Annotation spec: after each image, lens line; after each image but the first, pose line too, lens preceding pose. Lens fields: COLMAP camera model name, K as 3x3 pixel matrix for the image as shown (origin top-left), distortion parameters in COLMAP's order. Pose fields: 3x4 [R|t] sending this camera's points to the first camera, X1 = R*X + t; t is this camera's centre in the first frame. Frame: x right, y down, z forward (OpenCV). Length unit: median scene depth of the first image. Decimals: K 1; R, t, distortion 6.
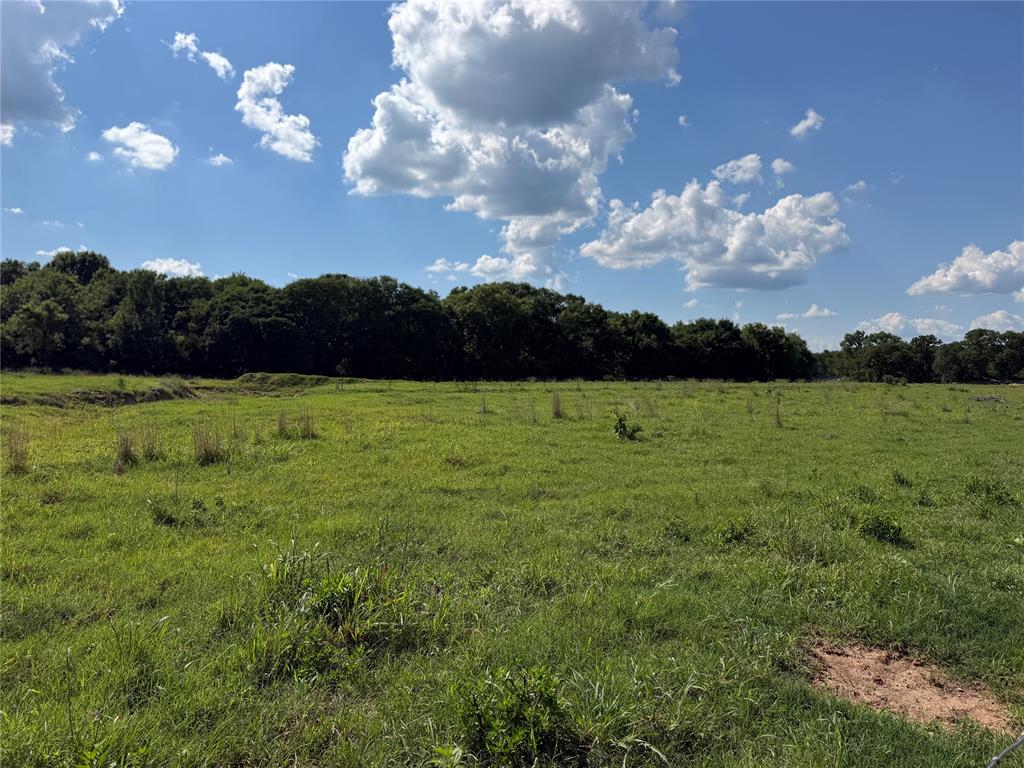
lens RADIAL K [[722.4, 0, 503.9], [0, 722.4, 373.0], [0, 0, 1]] dist [0.061708, -0.069221]
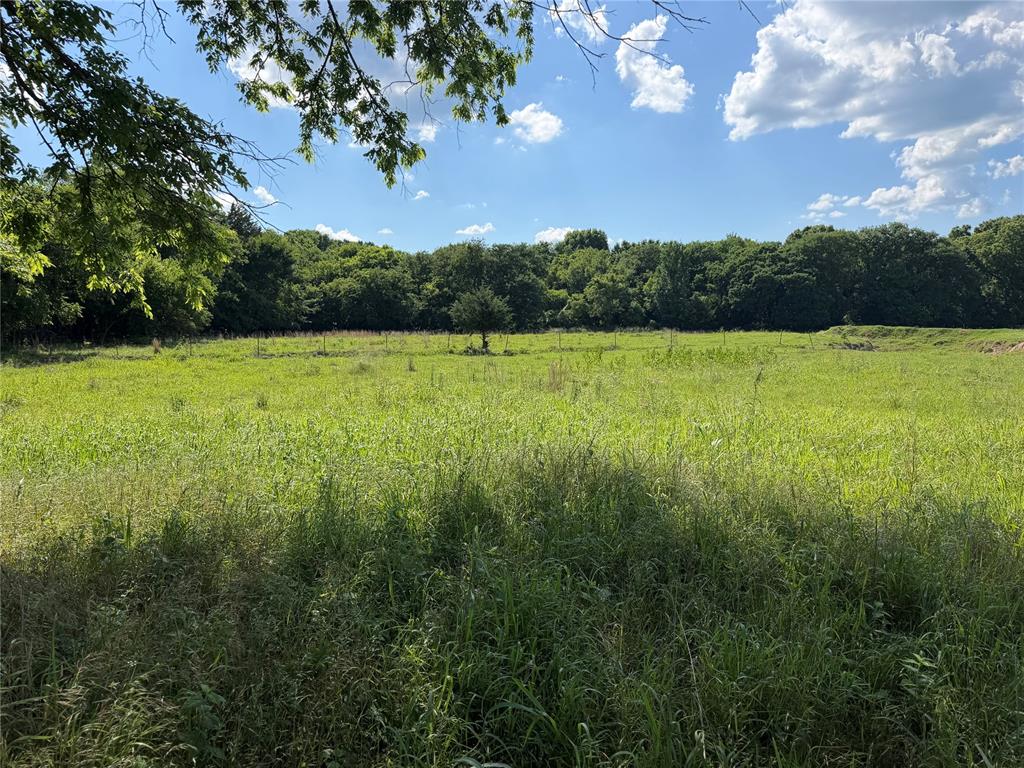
lens RADIAL K [[722.4, 0, 519.3], [0, 722.4, 376.5], [0, 0, 1]] dist [0.061708, -0.069221]
pose [[0.884688, 0.000736, -0.466183, -0.166114], [0.031631, 0.997599, 0.061602, -0.004655], [0.465109, -0.069244, 0.882541, -0.132238]]
